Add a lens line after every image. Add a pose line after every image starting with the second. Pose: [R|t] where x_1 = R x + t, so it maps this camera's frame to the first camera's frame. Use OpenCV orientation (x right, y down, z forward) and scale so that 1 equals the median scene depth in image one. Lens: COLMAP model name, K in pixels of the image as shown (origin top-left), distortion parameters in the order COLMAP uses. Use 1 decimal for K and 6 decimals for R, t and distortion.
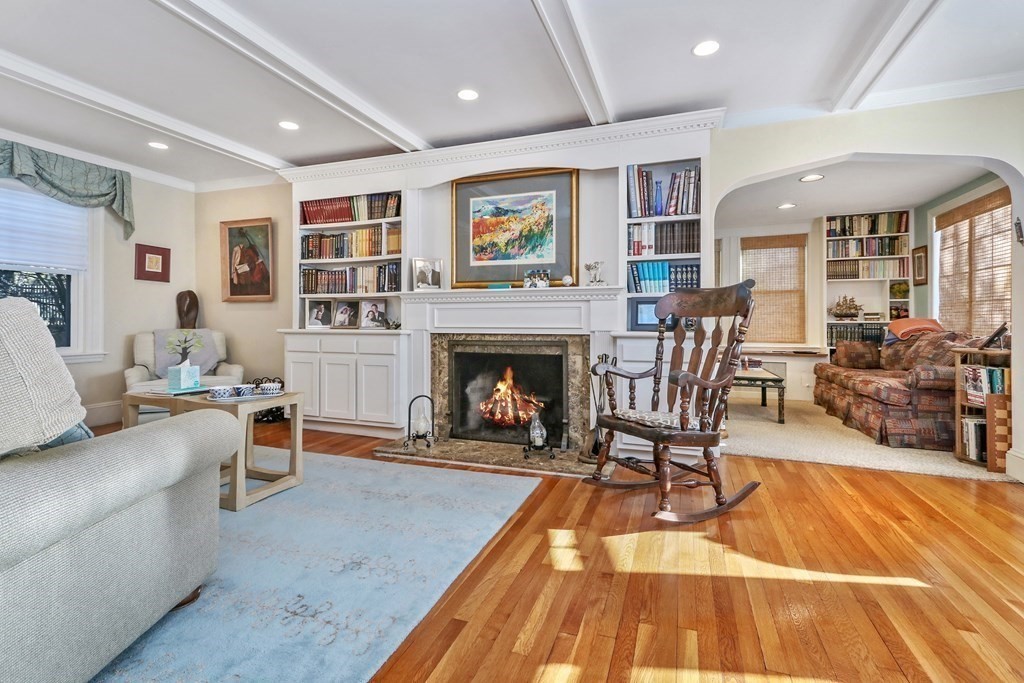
lens RADIAL K [[474.0, 0, 511.1], [0, 474.0, 331.8], [0, 0, 1]] dist [0.022374, 0.000083]
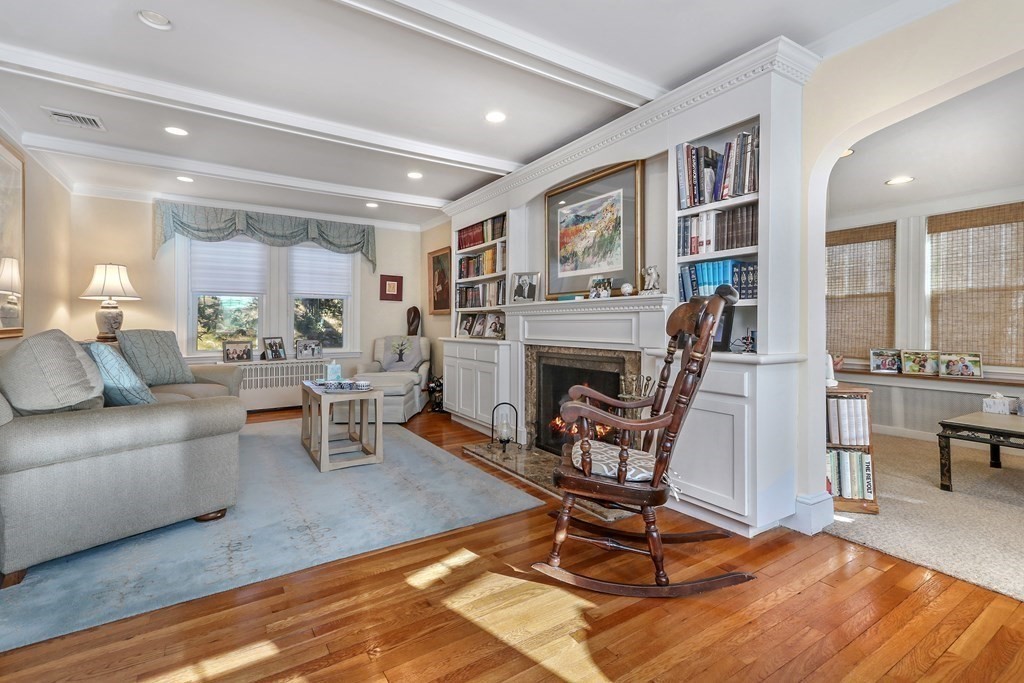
lens RADIAL K [[474.0, 0, 515.2], [0, 474.0, 334.7], [0, 0, 1]] dist [0.022374, 0.000083]
pose [[0.794091, 0.012972, -0.607661, 0.471409], [-0.012003, 0.999912, 0.005660, -0.024975], [0.607681, 0.002799, 0.794176, 0.167326]]
